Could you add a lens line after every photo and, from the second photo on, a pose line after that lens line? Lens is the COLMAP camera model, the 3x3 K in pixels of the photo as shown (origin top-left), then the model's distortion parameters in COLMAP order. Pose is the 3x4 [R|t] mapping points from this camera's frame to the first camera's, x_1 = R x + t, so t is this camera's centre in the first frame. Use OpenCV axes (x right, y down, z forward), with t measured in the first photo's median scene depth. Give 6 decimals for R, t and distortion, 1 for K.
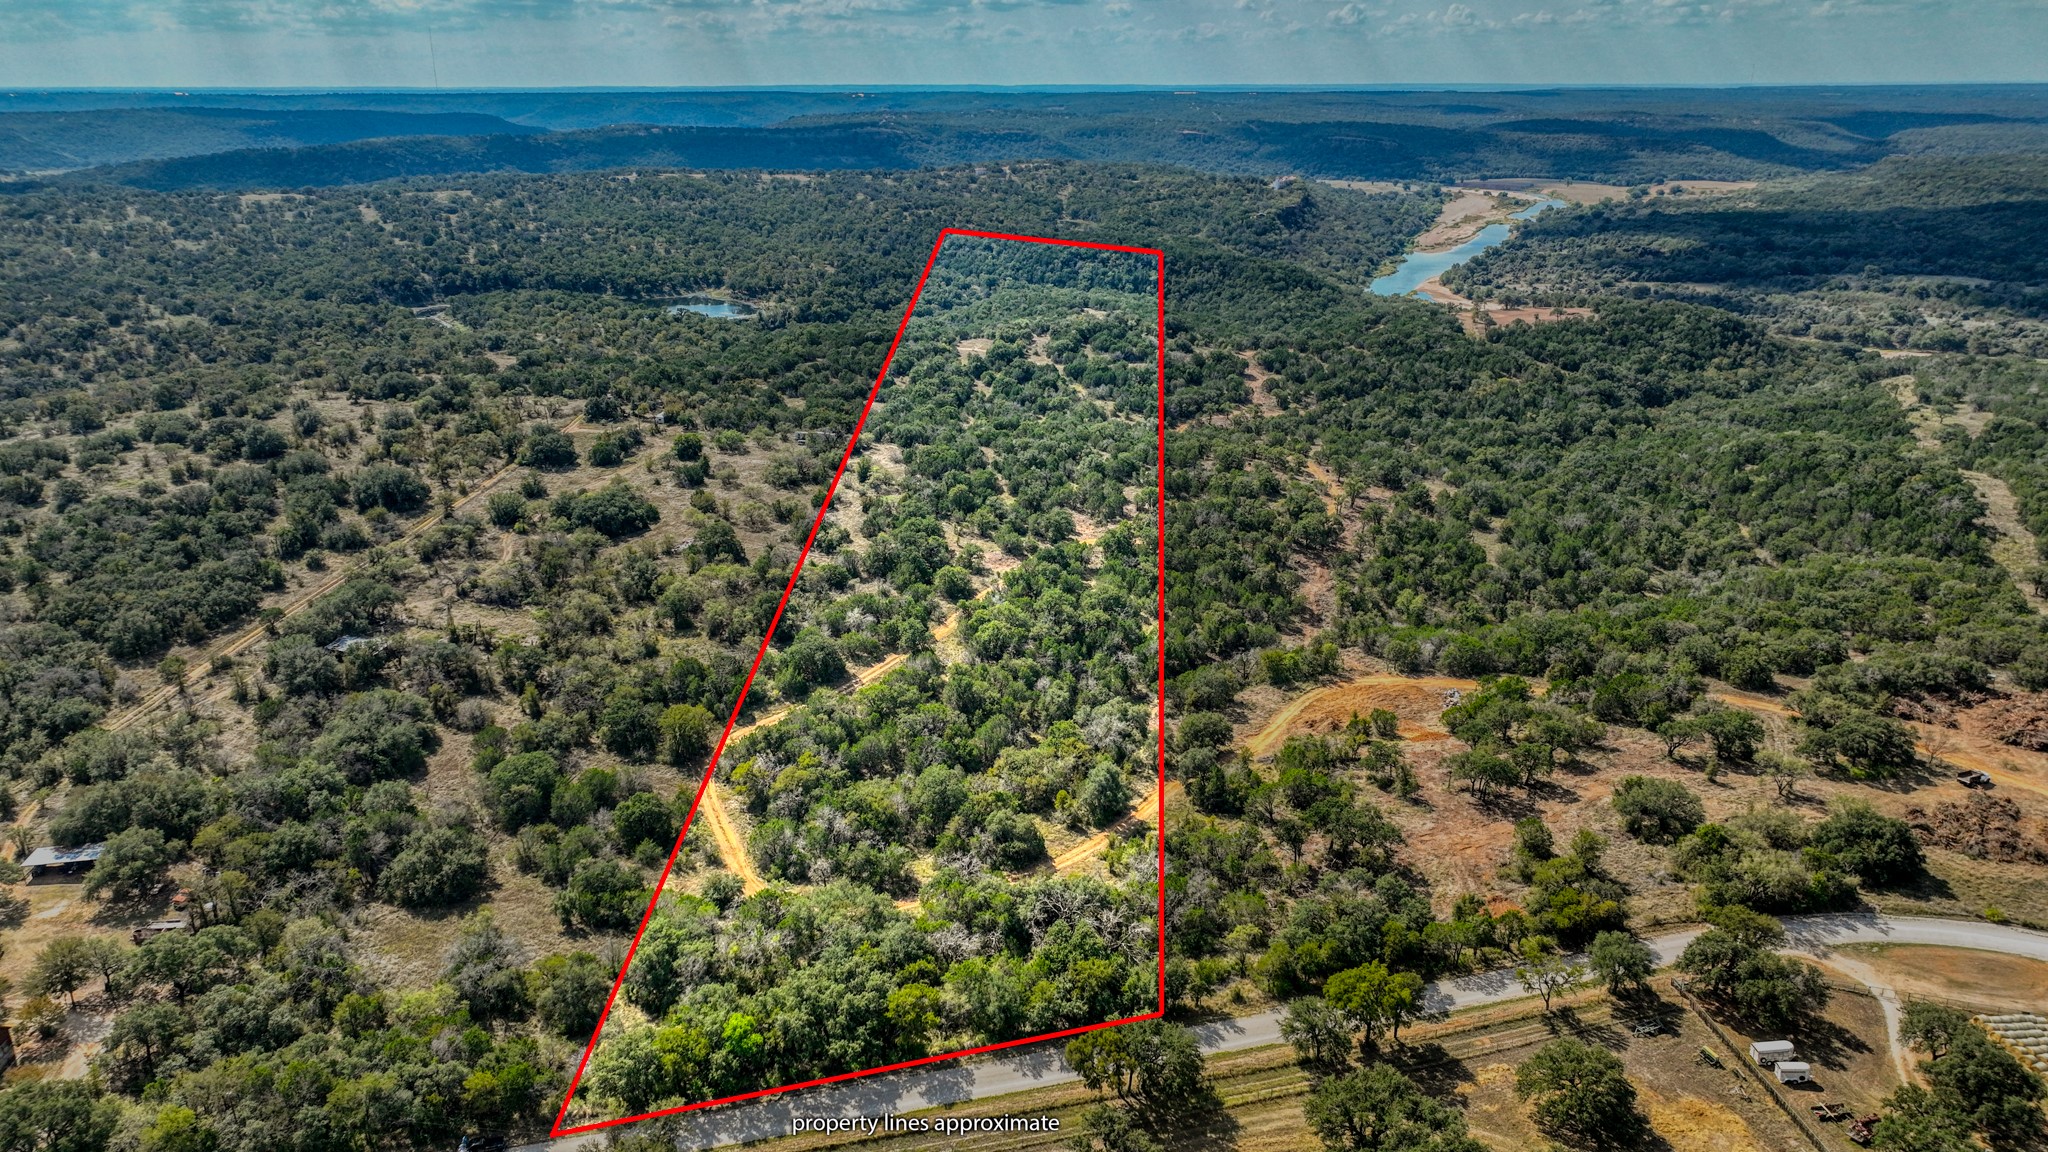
lens RADIAL K [[1400.6, 0, 1022.3], [0, 1400.6, 576.9], [0, 0, 1]] dist [0.002265, 0.001886]
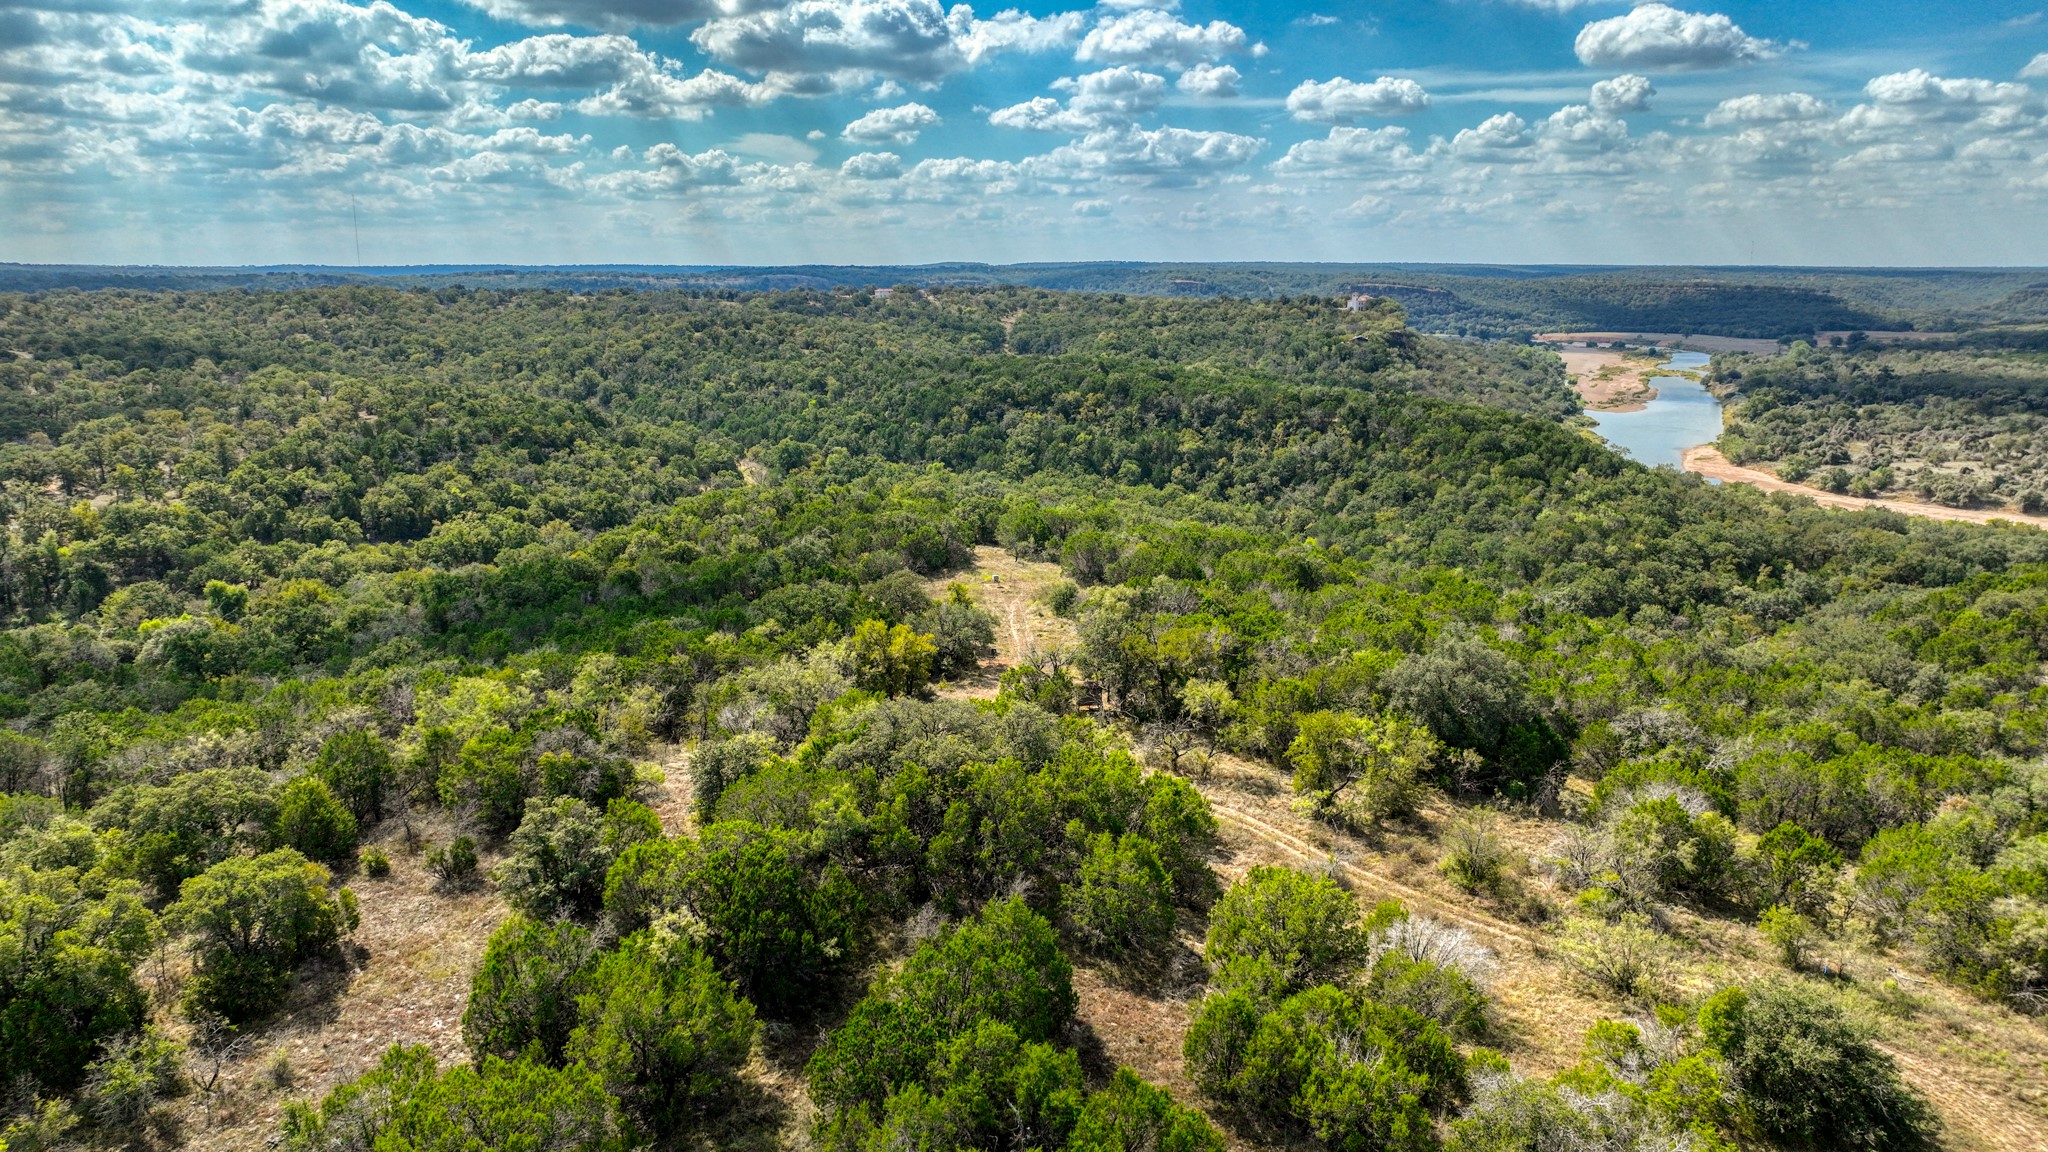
lens RADIAL K [[1433.6, 0, 1021.6], [0, 1433.6, 560.3], [0, 0, 1]] dist [-0.004348, 0.022636]
pose [[0.999890, -0.002315, 0.014641, 0.057740], [0.004339, 0.990176, -0.139760, -0.181681], [-0.014174, 0.139809, 0.990077, 0.877703]]
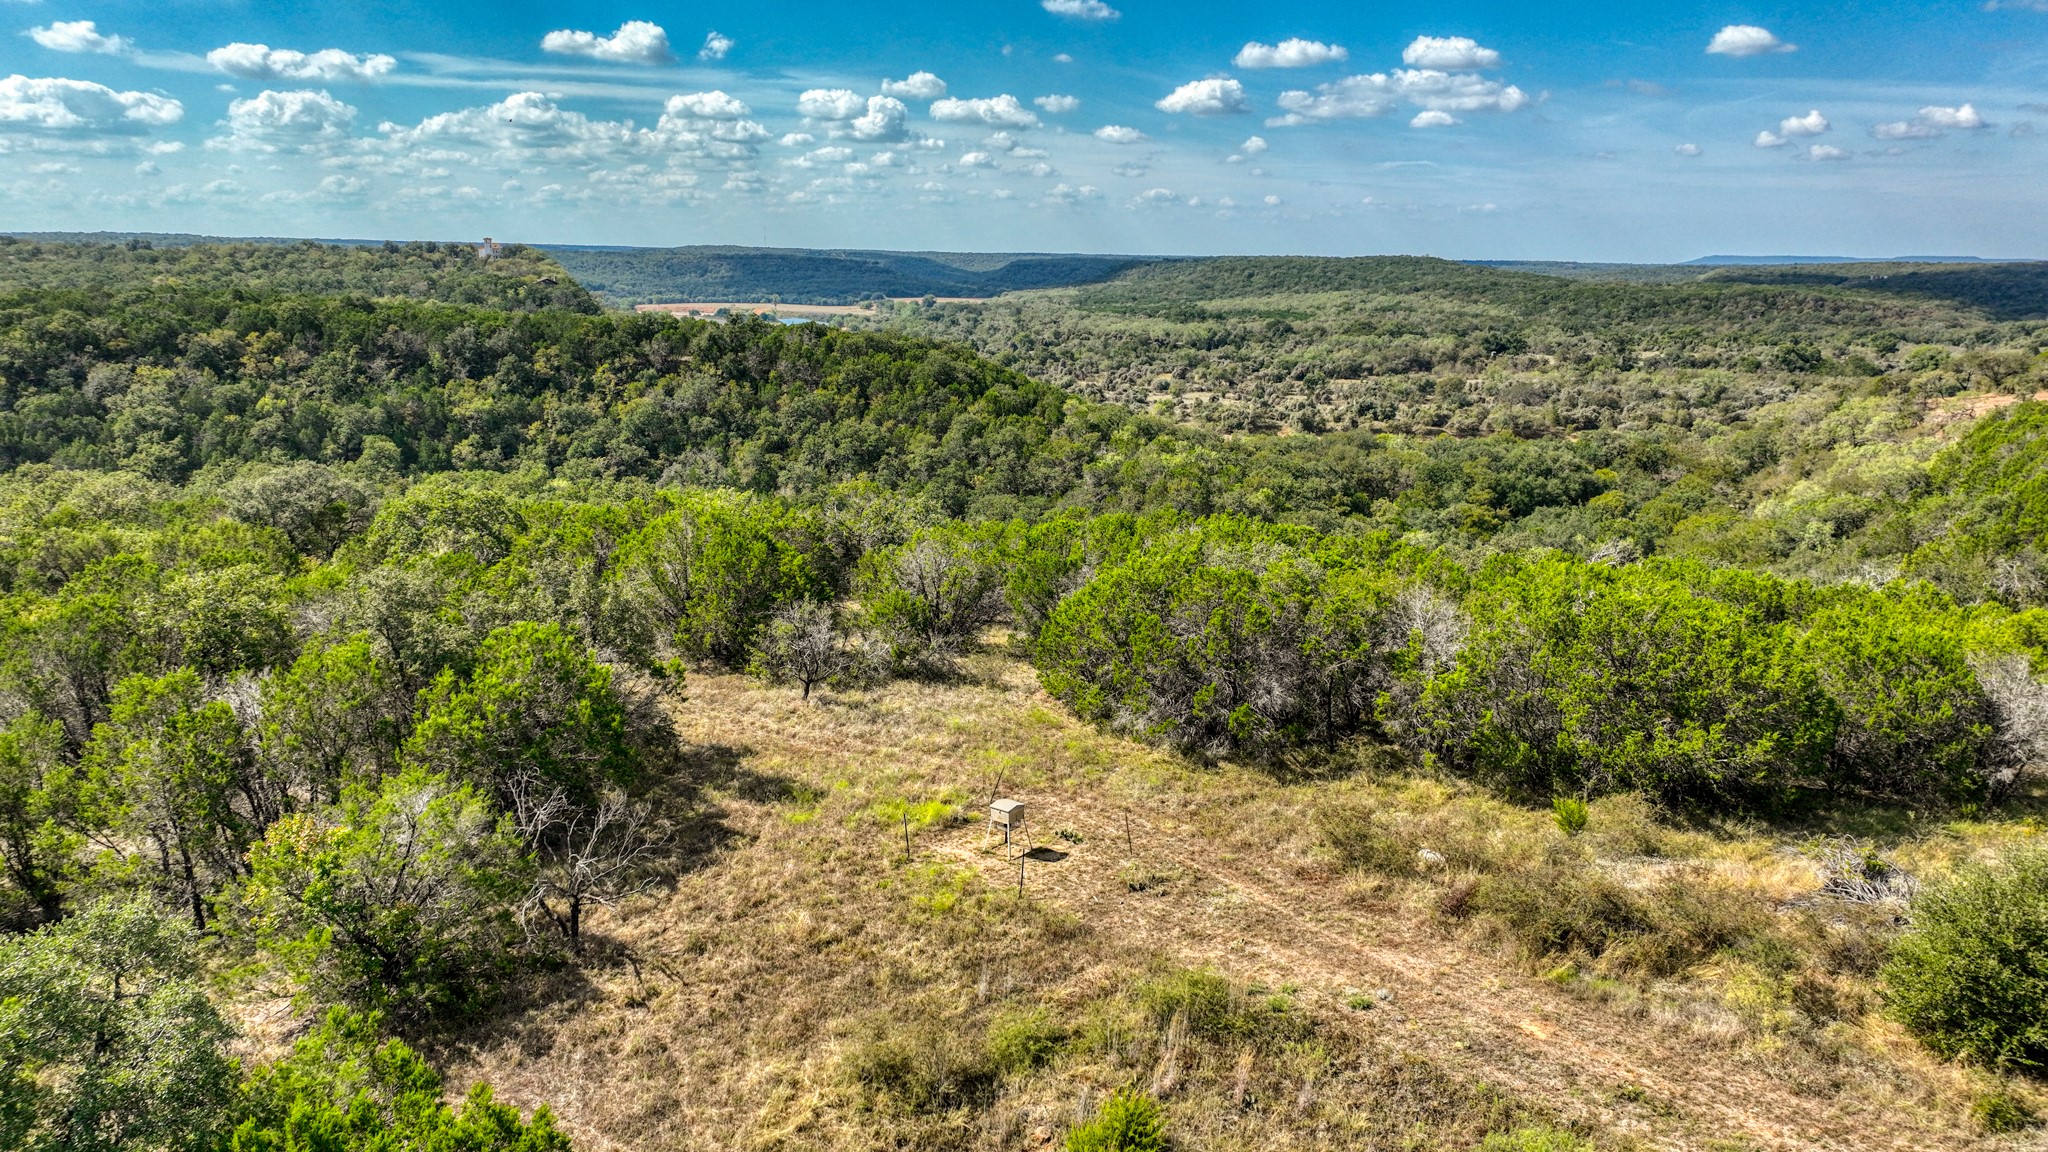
lens RADIAL K [[1433.6, 0, 1021.6], [0, 1433.6, 560.3], [0, 0, 1]] dist [-0.004348, 0.022636]
pose [[0.793420, -0.119823, 0.596764, 0.024122], [0.196950, 0.978227, -0.065437, -0.224216], [-0.575930, 0.169452, 0.799744, 1.105332]]
